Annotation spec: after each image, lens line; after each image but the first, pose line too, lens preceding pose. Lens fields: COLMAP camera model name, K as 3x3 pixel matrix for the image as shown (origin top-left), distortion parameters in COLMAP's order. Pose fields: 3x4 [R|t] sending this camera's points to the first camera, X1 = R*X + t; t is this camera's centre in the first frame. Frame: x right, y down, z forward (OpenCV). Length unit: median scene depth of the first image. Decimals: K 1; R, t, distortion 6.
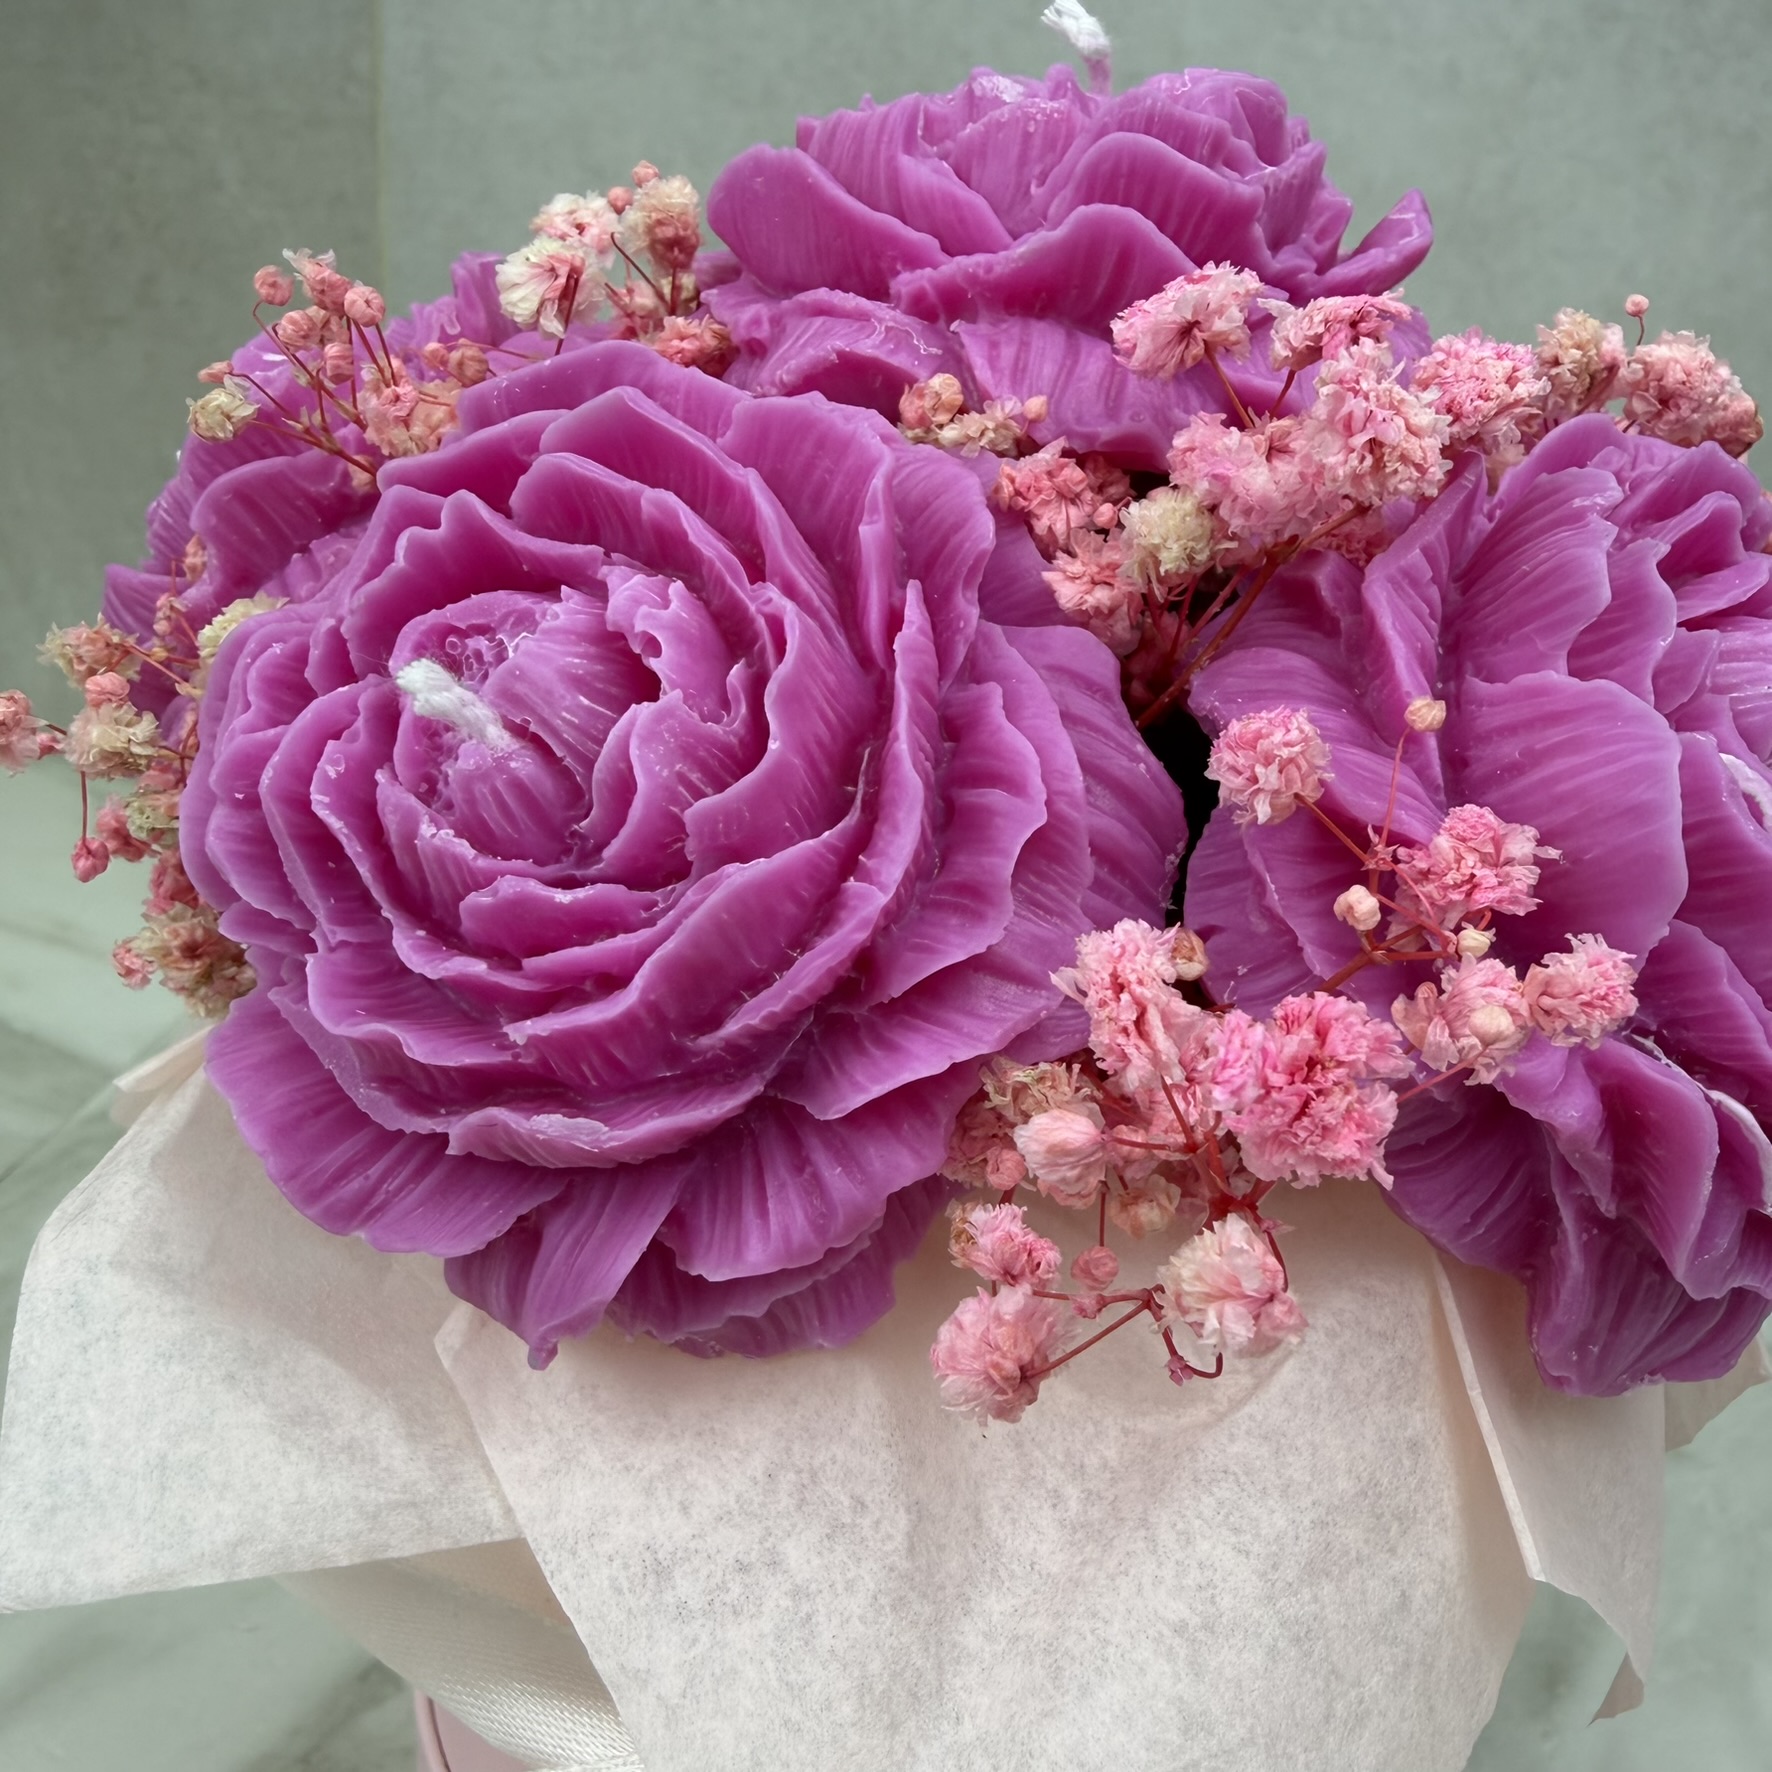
lens RADIAL K [[1744.3, 0, 886.0], [0, 1744.3, 886.0], [0, 0, 1]] dist [-0.017310, -0.010867]
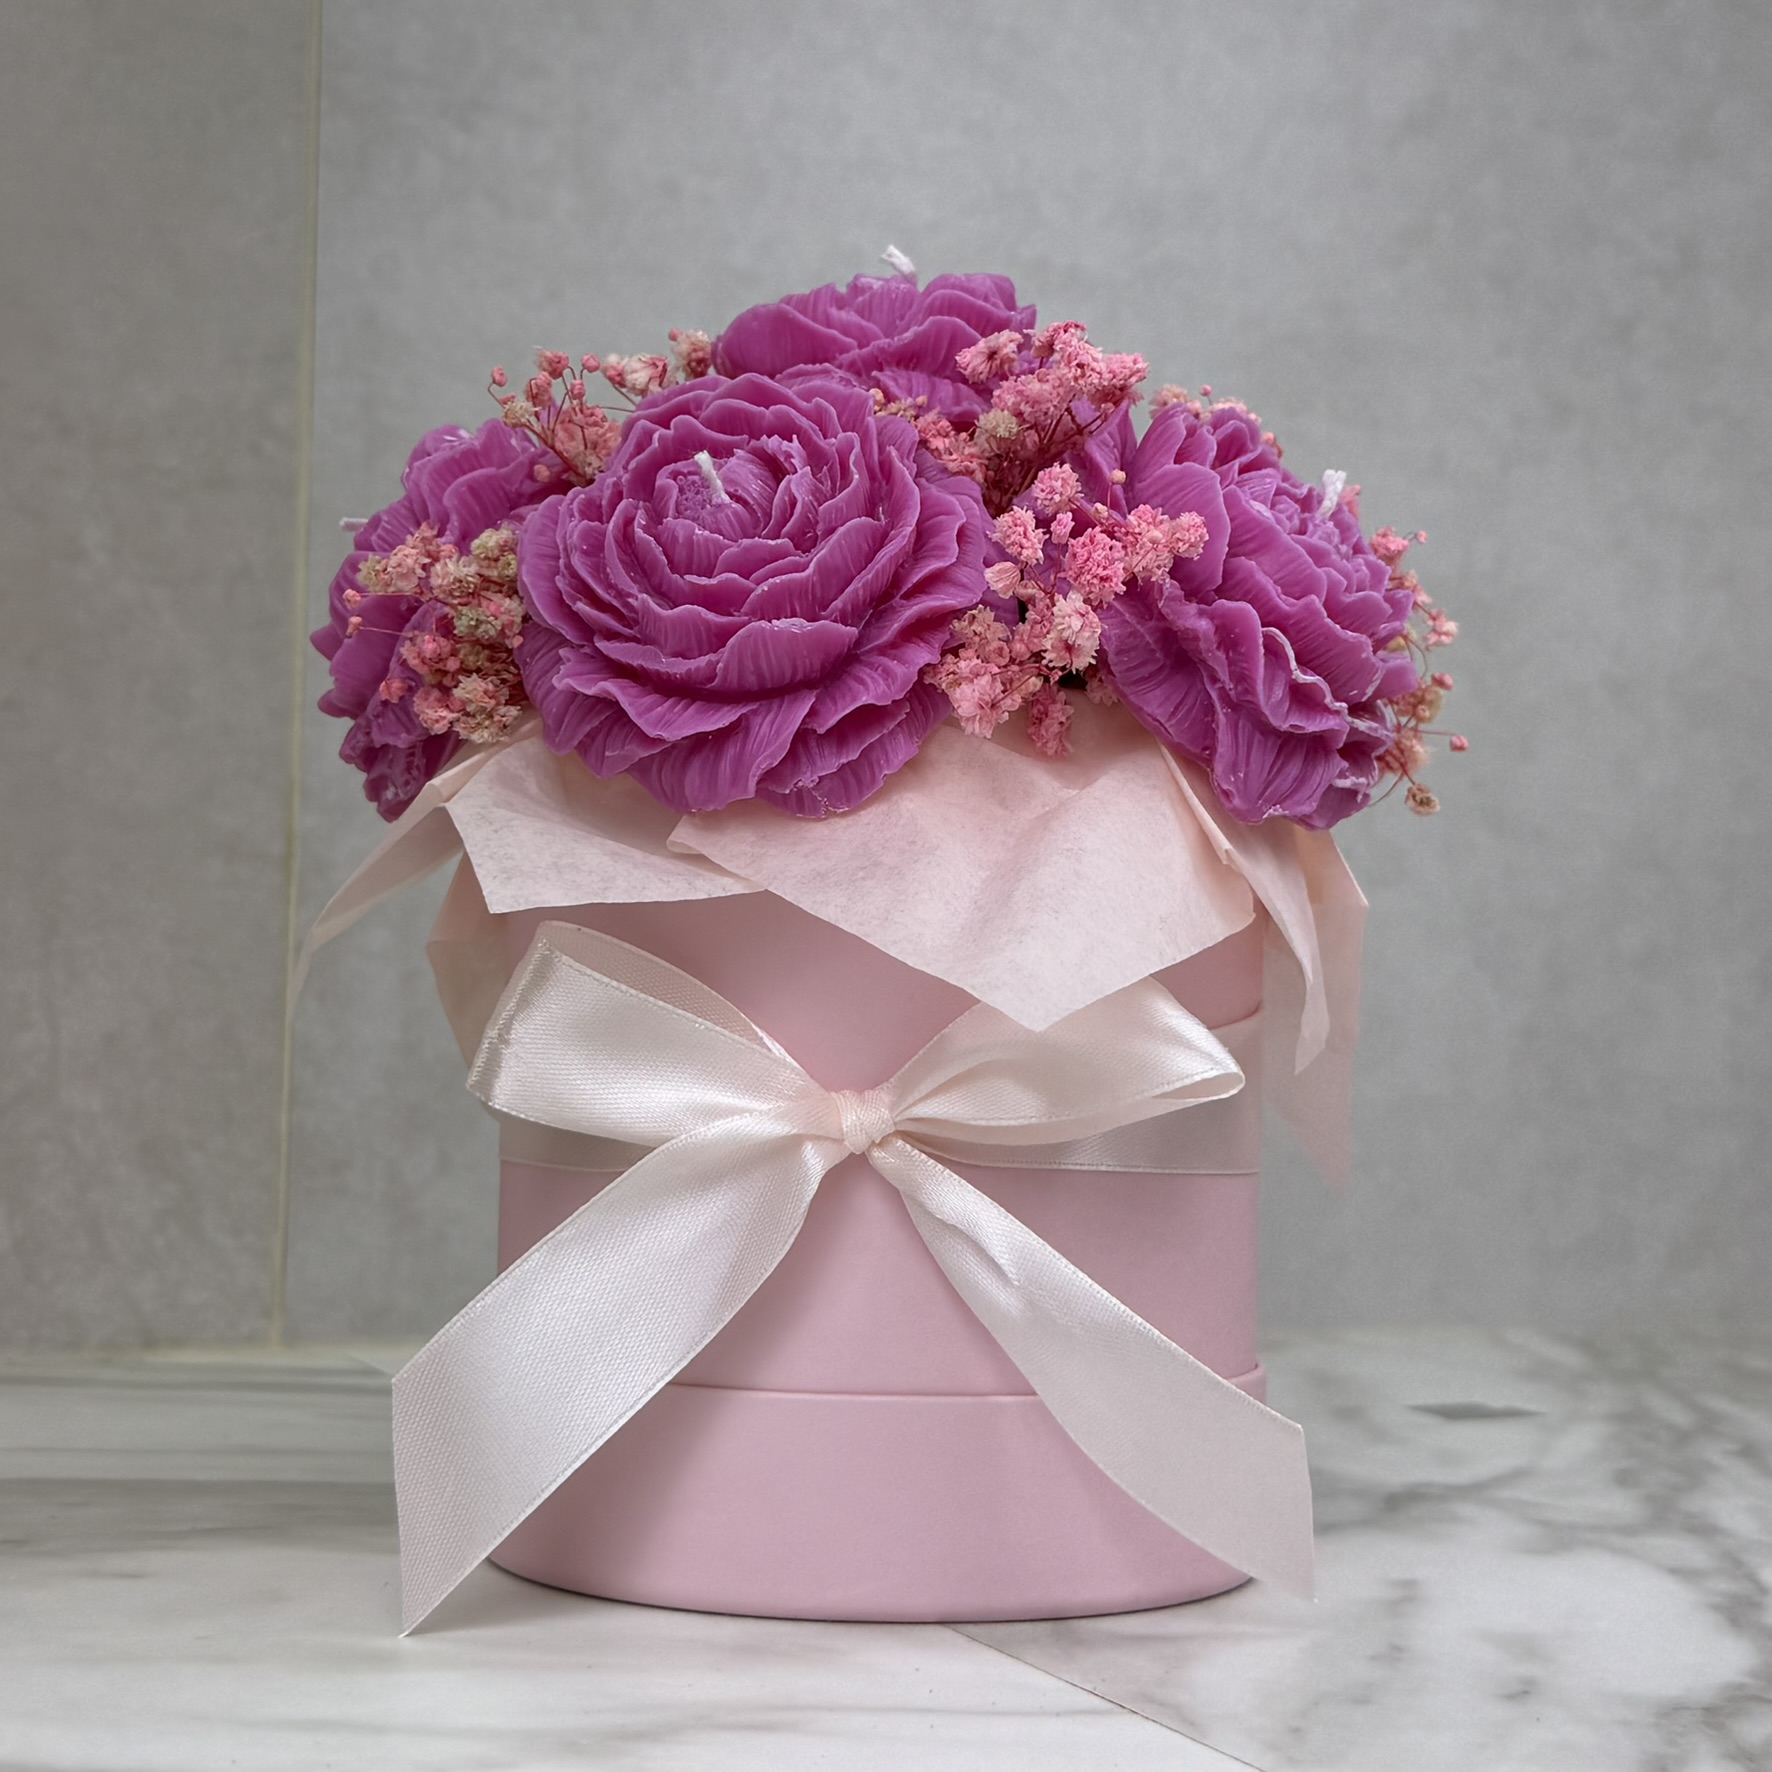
lens RADIAL K [[3289.1, 0, 886.0], [0, 3289.1, 886.0], [0, 0, 1]] dist [0.067683, -0.057546]
pose [[0.976704, -0.040731, 0.210690, -0.867311], [0.116407, 0.925375, -0.360735, 1.799985], [-0.180274, 0.376857, 0.908559, -2.522486]]
